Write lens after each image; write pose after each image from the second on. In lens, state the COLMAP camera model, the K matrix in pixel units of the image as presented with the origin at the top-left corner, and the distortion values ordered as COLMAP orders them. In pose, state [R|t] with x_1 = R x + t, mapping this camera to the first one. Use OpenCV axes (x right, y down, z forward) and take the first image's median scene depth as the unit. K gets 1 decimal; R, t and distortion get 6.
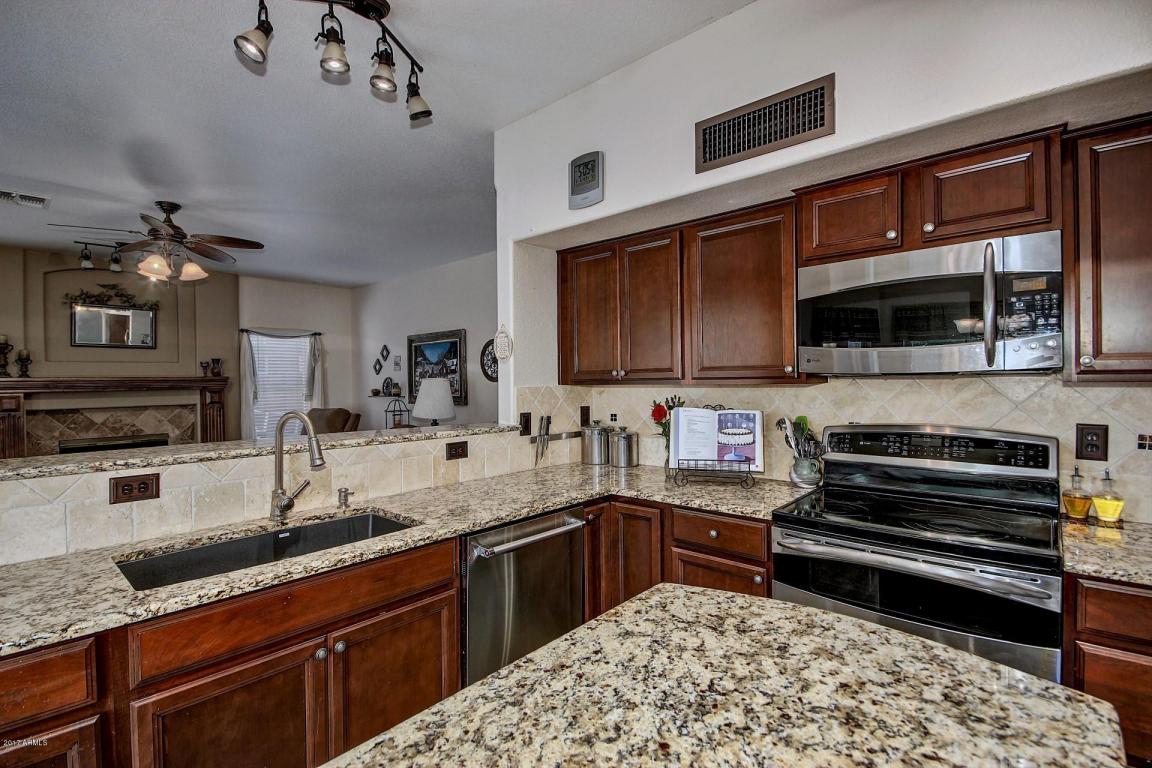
lens RADIAL K [[531.9, 0, 570.0], [0, 531.9, 384.7], [0, 0, 1]] dist [-0.004254, -0.001468]
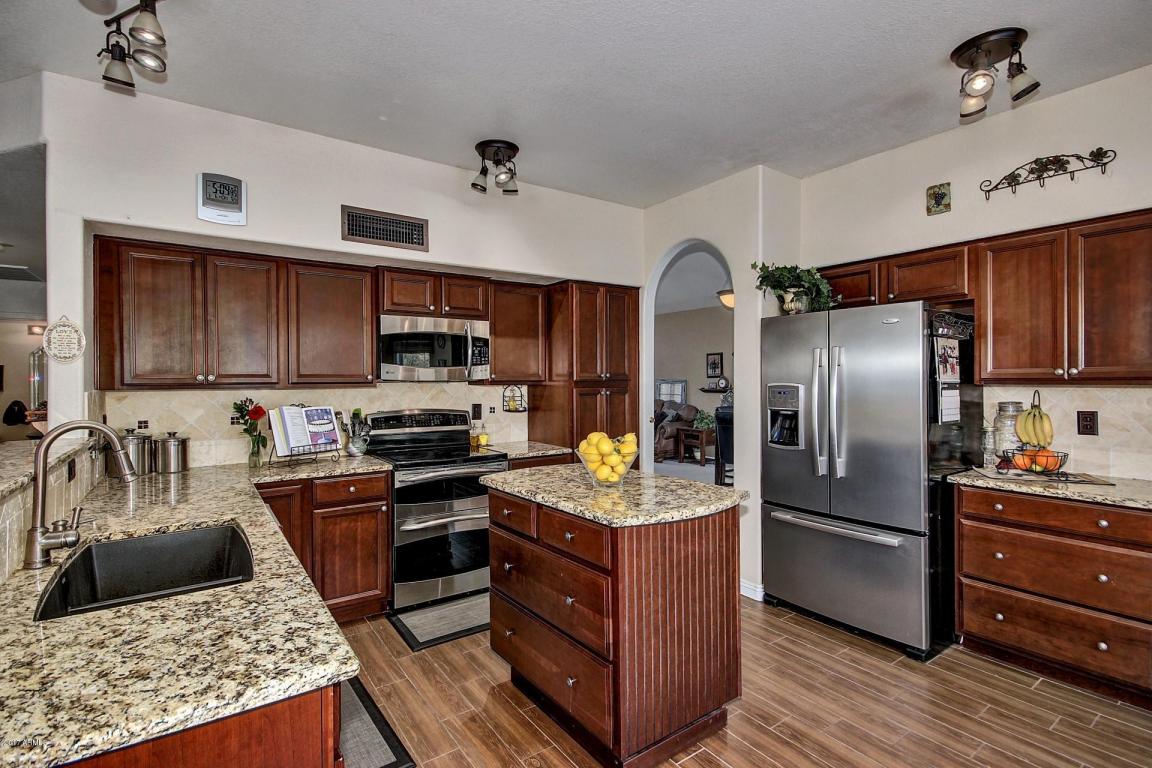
lens RADIAL K [[531.9, 0, 576.5], [0, 531.9, 382.6], [0, 0, 1]] dist [-0.004254, -0.001468]
pose [[0.205947, 0.007849, 0.978532, -1.054219], [0.012835, 0.999860, -0.010721, 0.011294], [-0.978479, 0.014767, 0.205818, 0.093791]]
